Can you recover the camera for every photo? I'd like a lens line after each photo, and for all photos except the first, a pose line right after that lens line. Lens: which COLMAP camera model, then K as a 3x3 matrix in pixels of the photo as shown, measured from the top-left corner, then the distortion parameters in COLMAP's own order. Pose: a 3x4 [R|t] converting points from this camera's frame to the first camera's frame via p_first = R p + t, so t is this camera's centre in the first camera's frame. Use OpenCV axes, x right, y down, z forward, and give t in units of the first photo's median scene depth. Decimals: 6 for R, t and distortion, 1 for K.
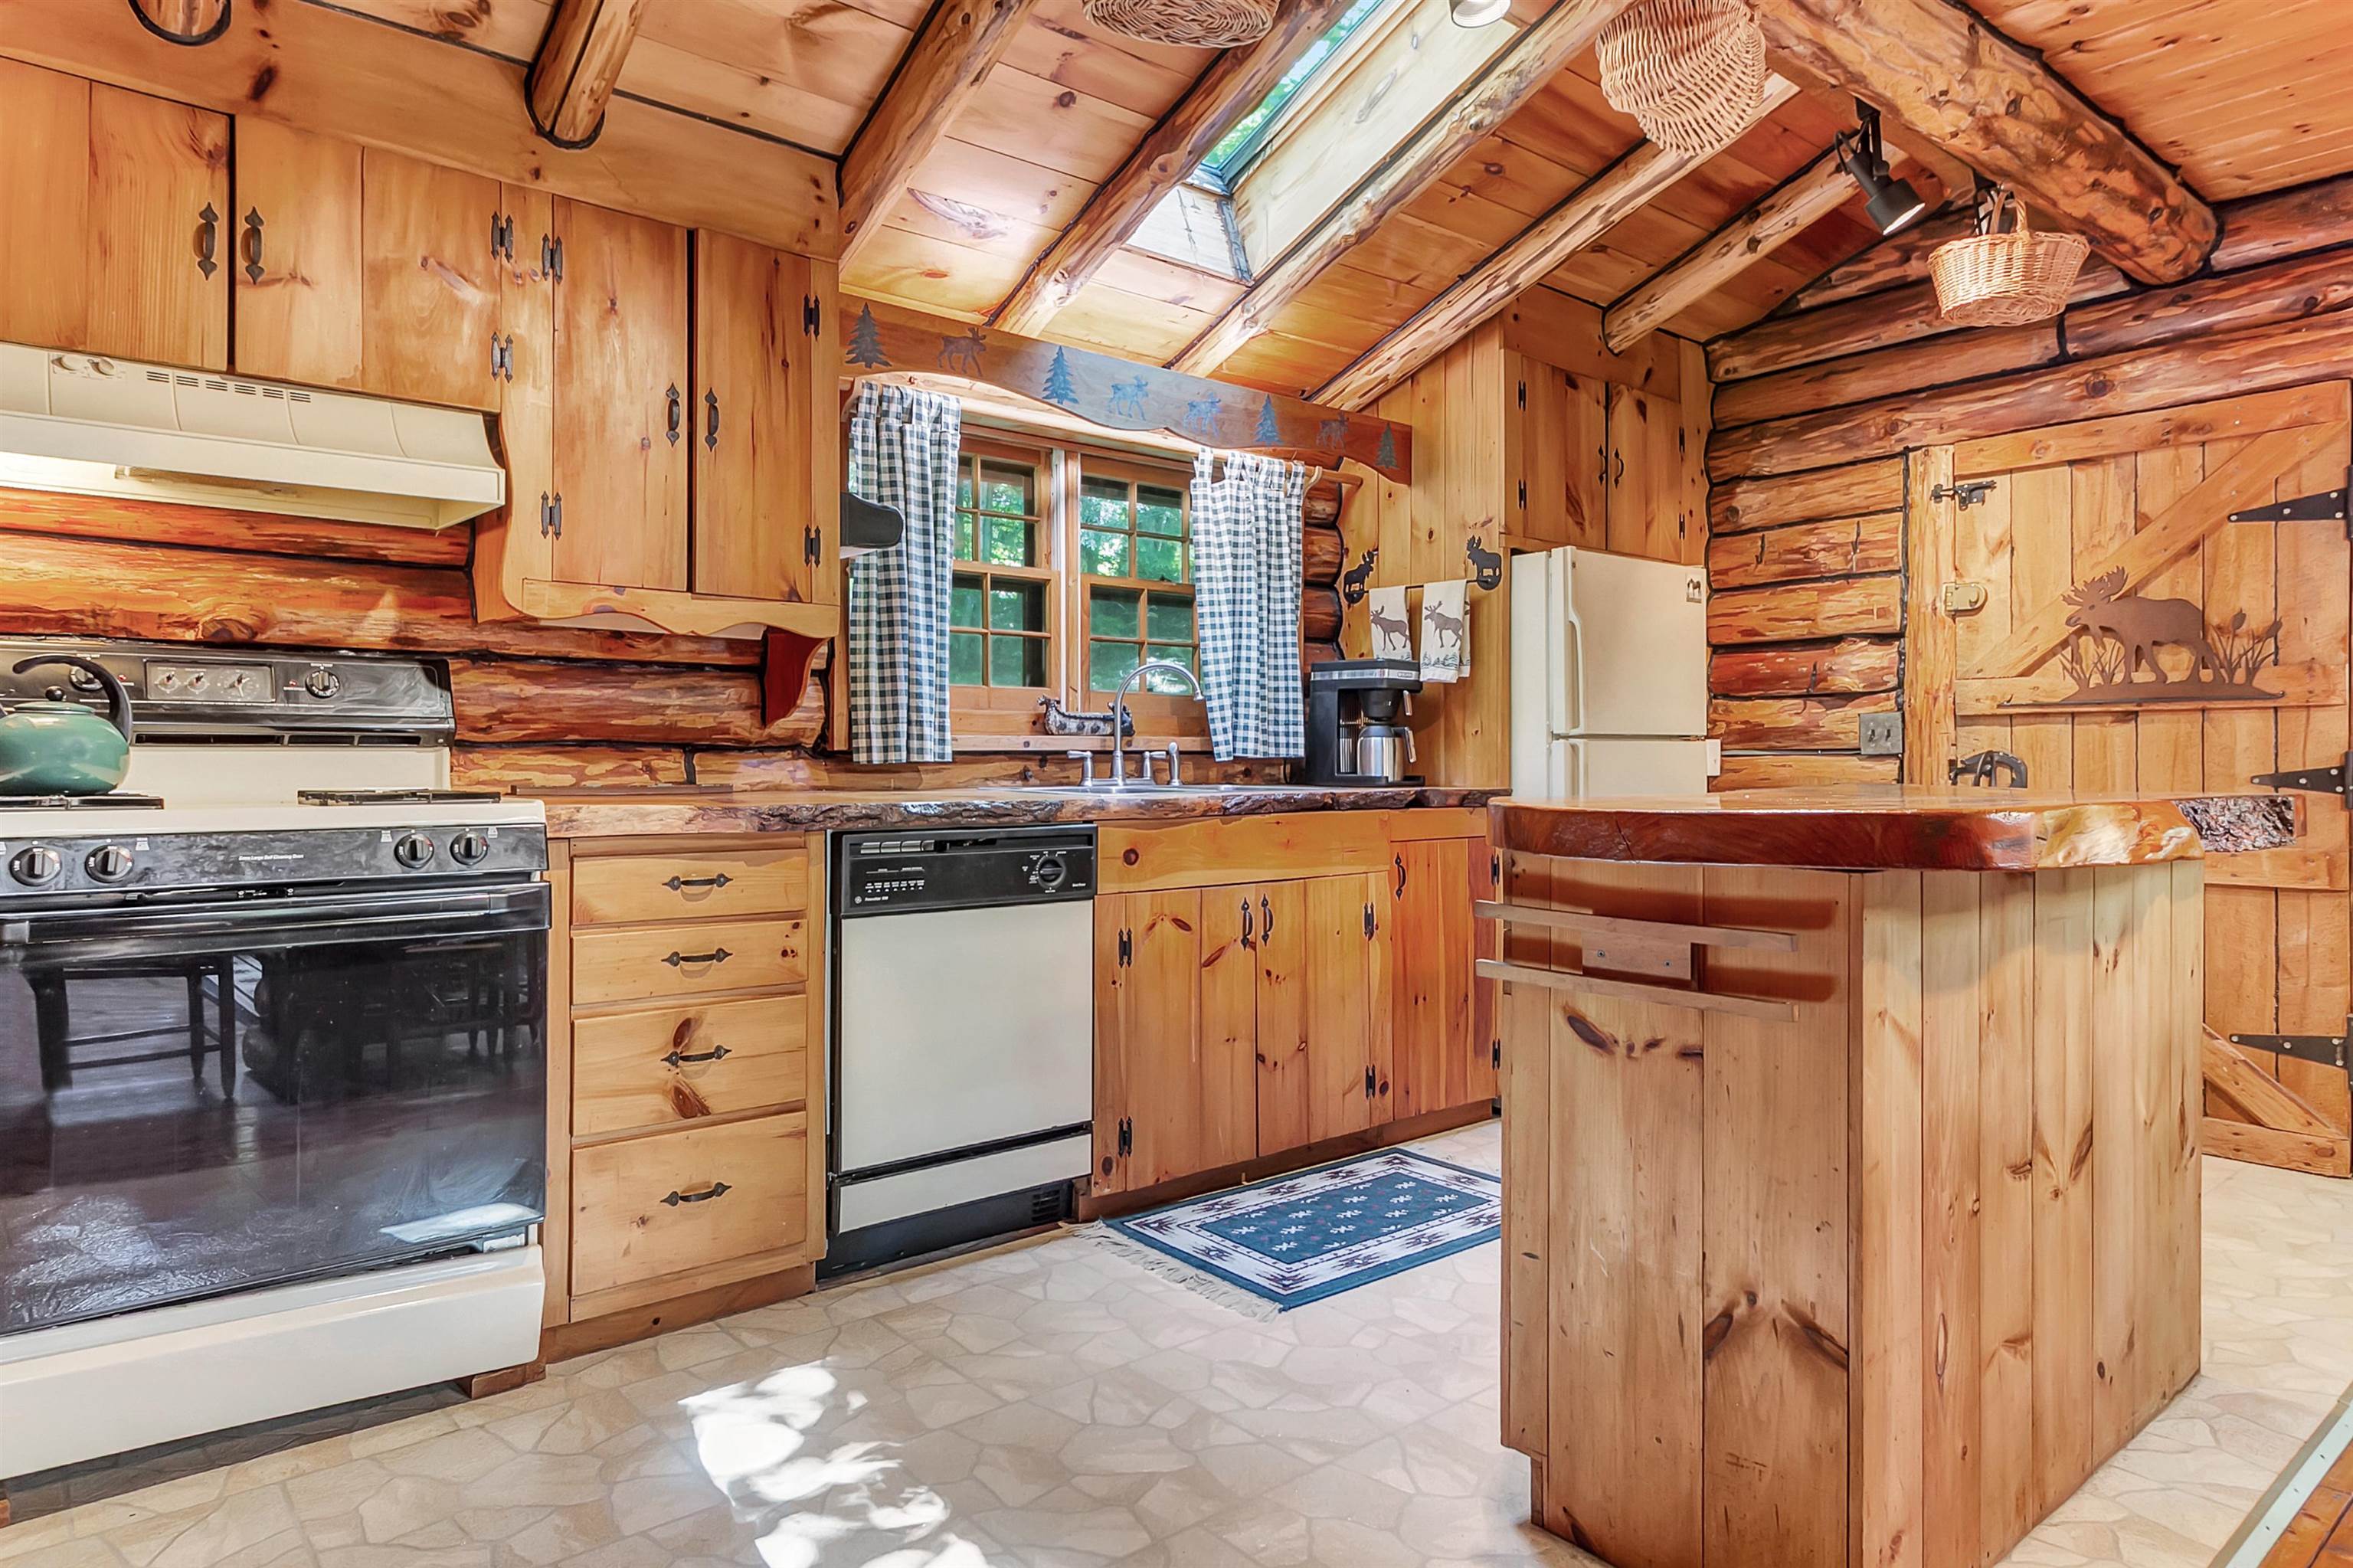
lens RADIAL K [[1402.6, 0, 1169.8], [0, 1402.6, 751.8], [0, 0, 1]] dist [0.001321, -0.001243]
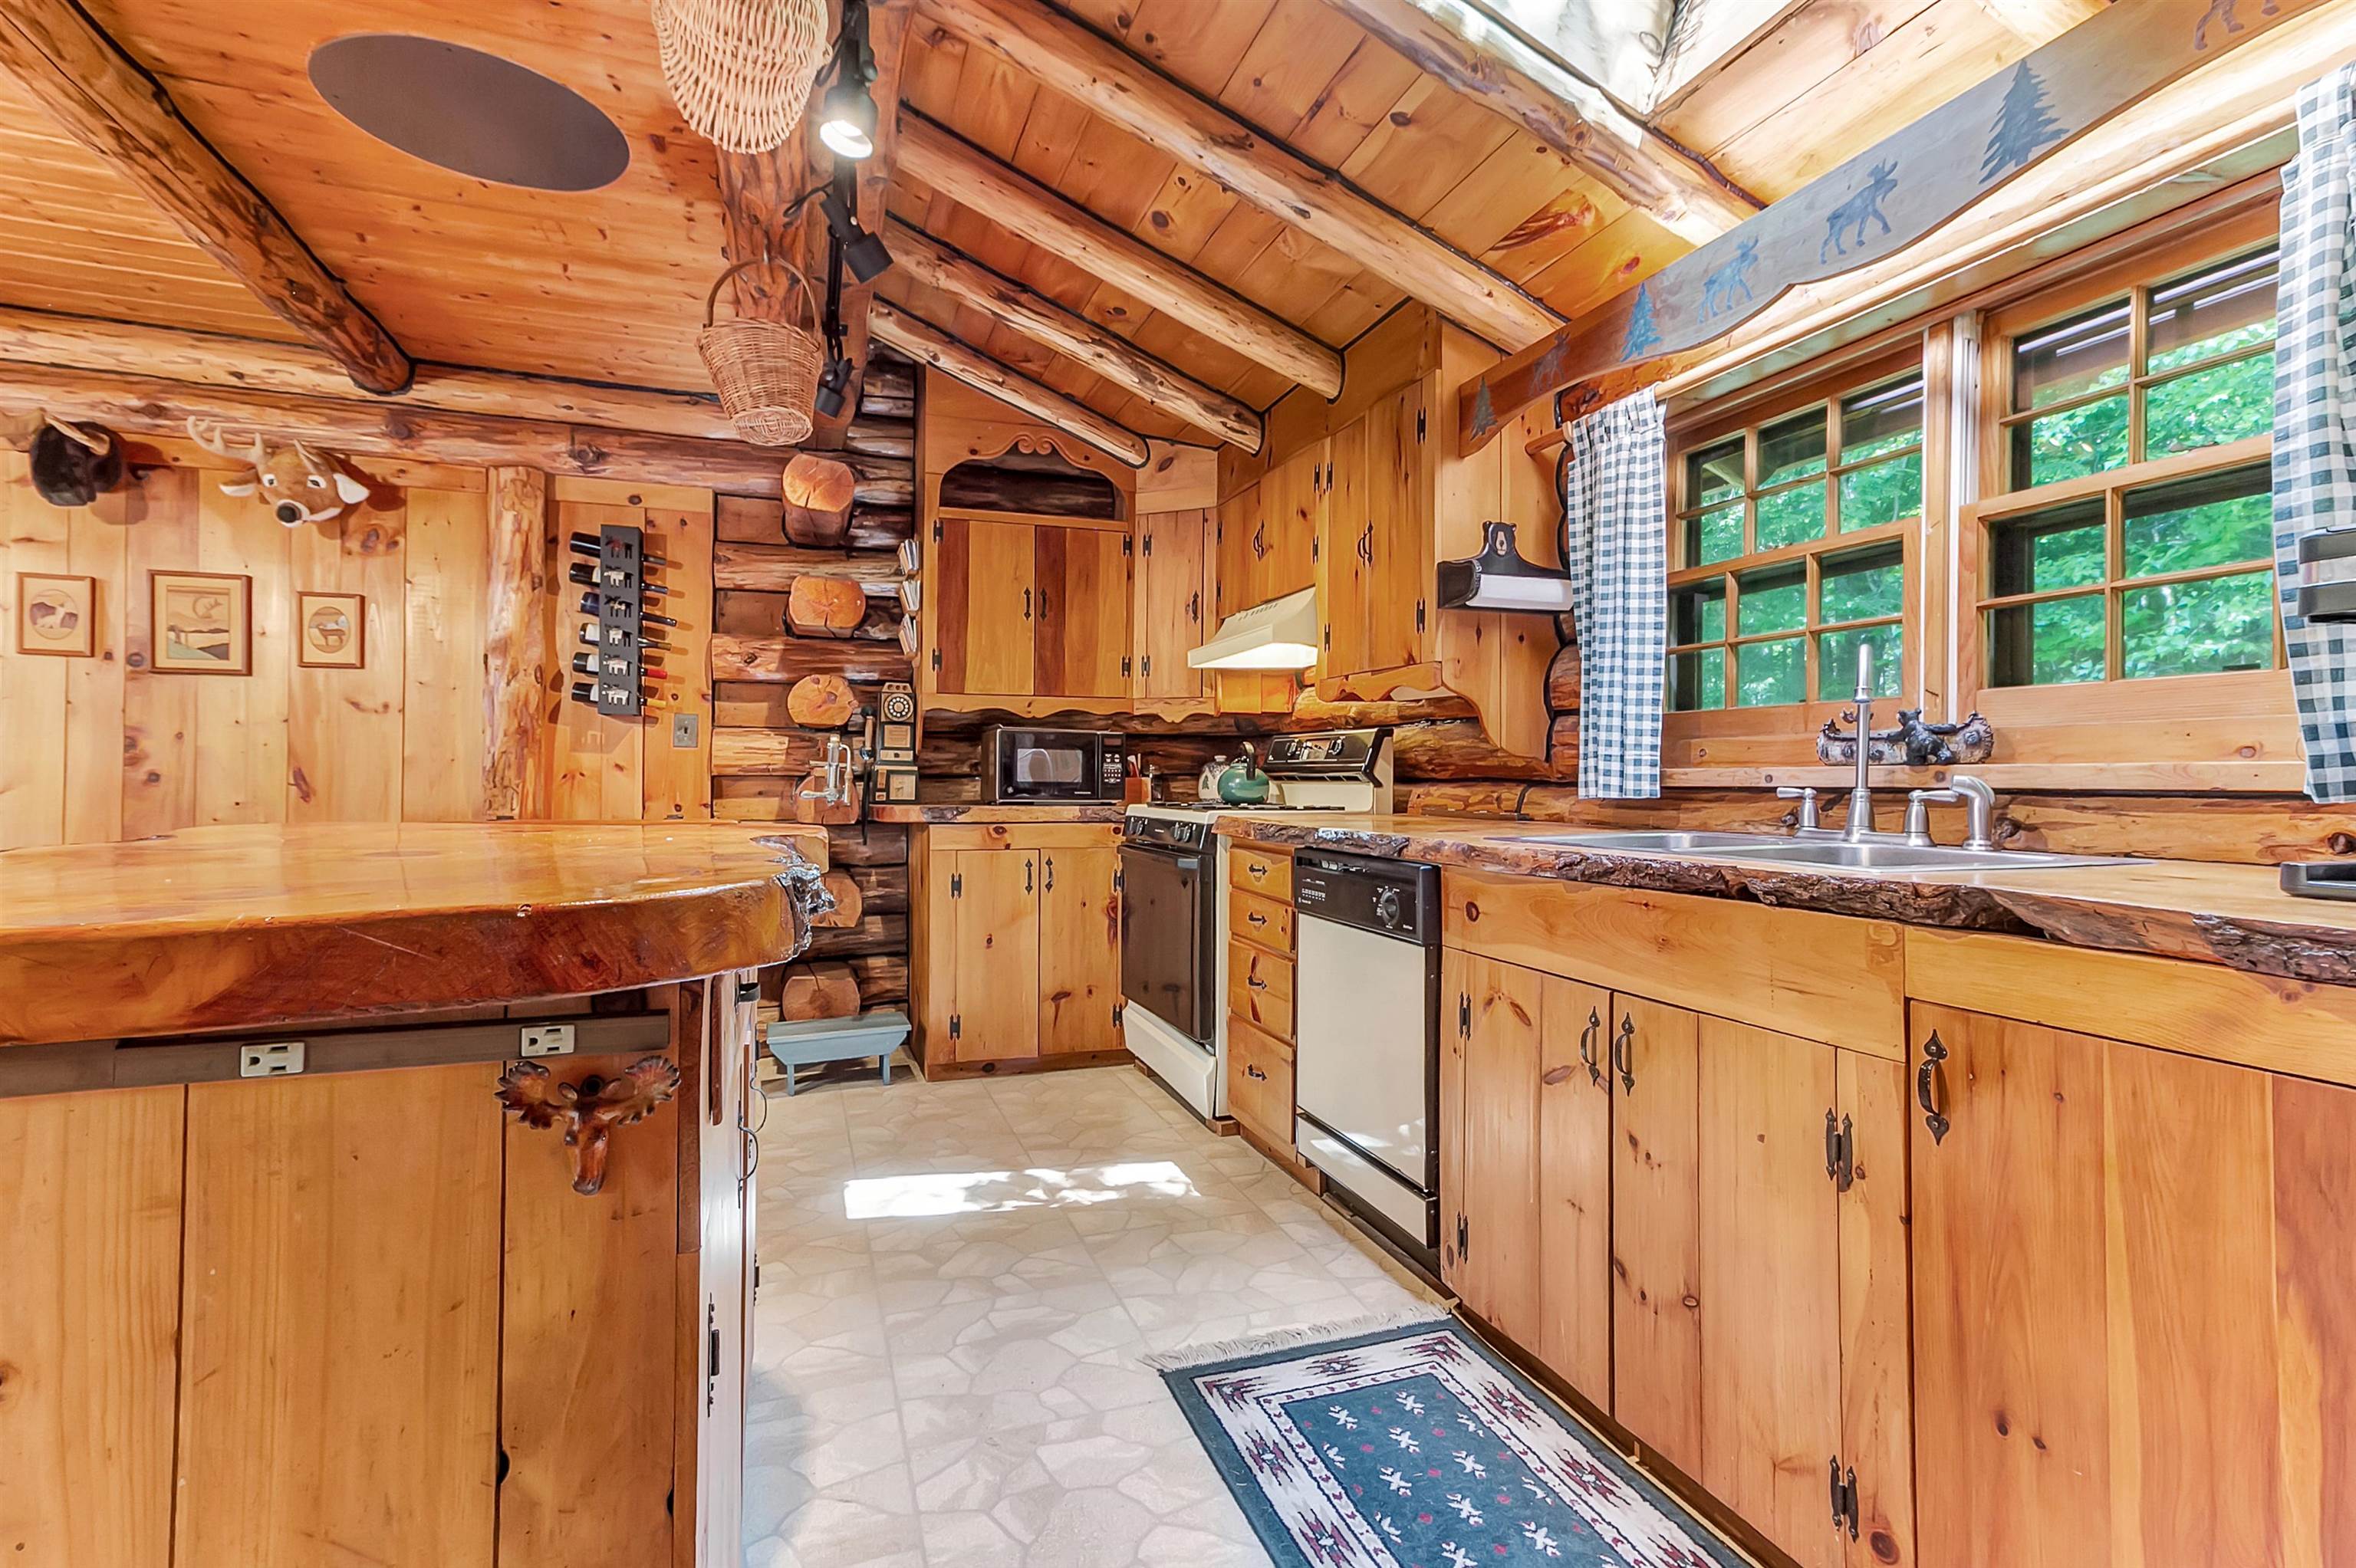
lens RADIAL K [[1096.1, 0, 1190.7], [0, 1096.1, 766.4], [0, 0, 1]] dist [0.023315, 0.002643]
pose [[-0.336361, -0.013118, -0.941642, 0.667875], [0.000472, 0.999901, -0.014098, -0.004024], [0.941733, -0.005187, -0.336322, 1.077805]]
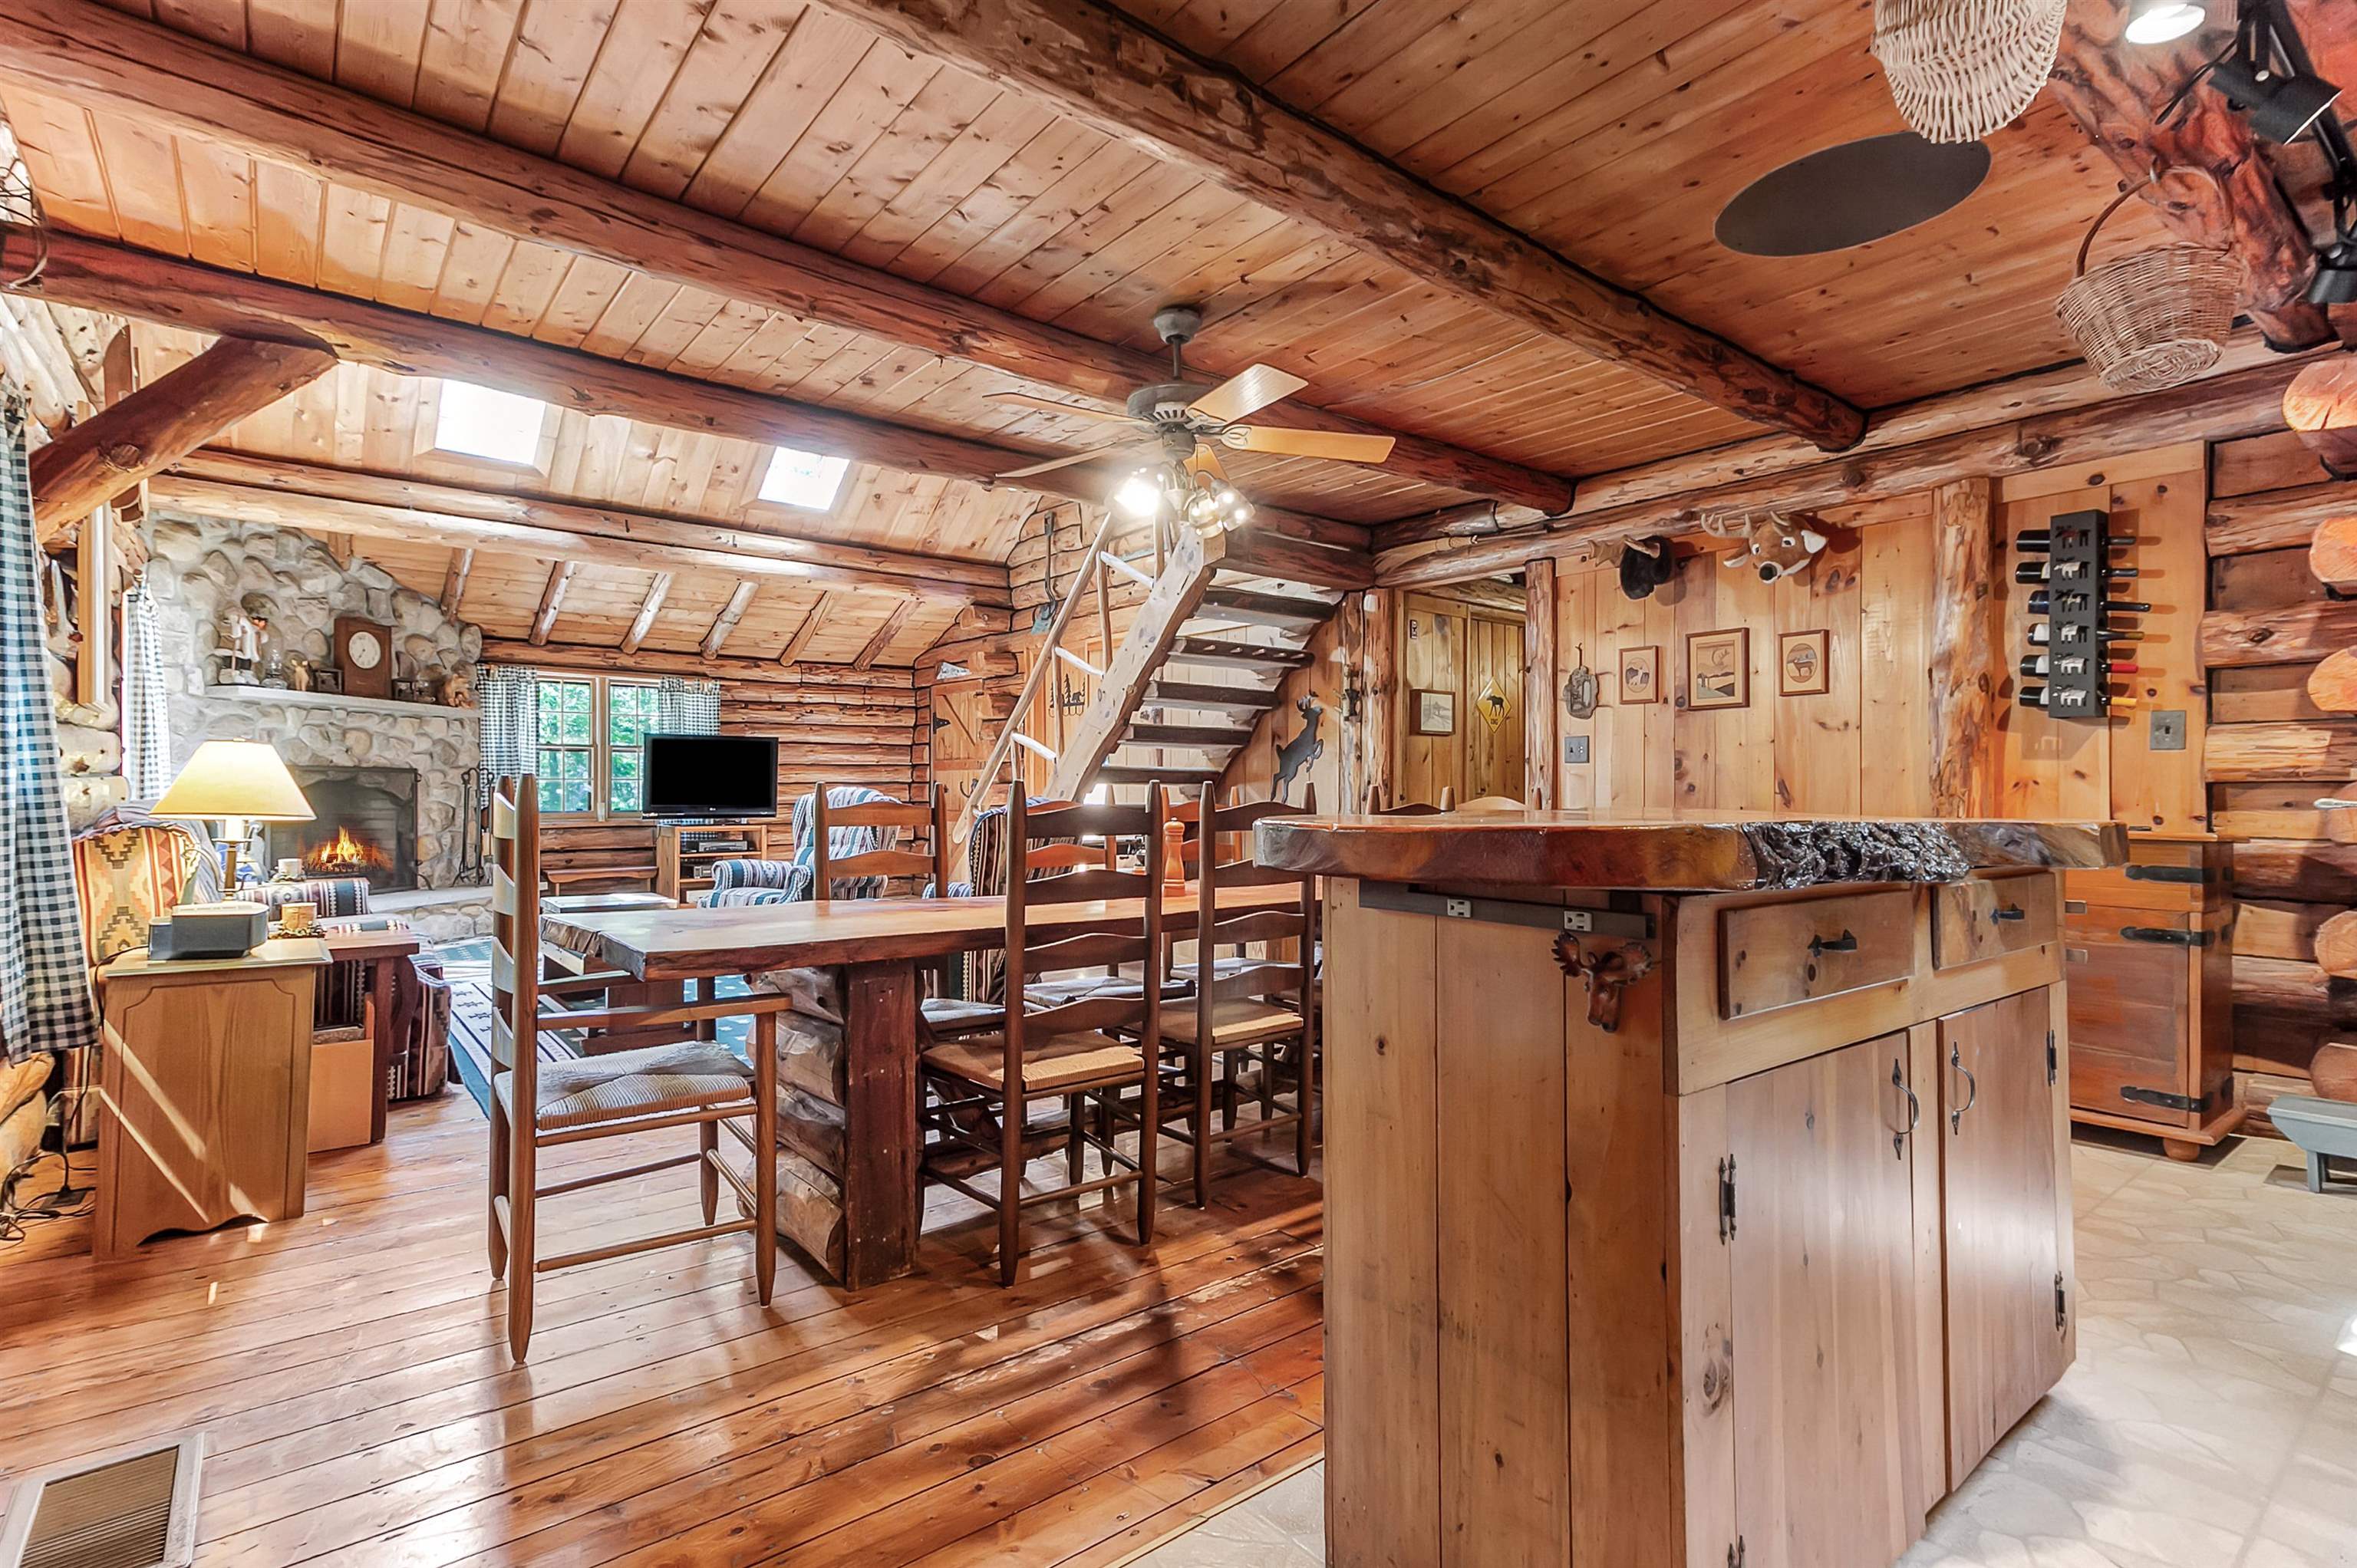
lens RADIAL K [[1096.6, 0, 1186.7], [0, 1096.6, 782.3], [0, 0, 1]] dist [0.023315, 0.002643]
pose [[-0.999855, -0.006772, 0.015634, 0.608511], [-0.007020, 0.999849, -0.015886, 0.013838], [-0.015524, -0.015994, -0.999752, 1.241164]]
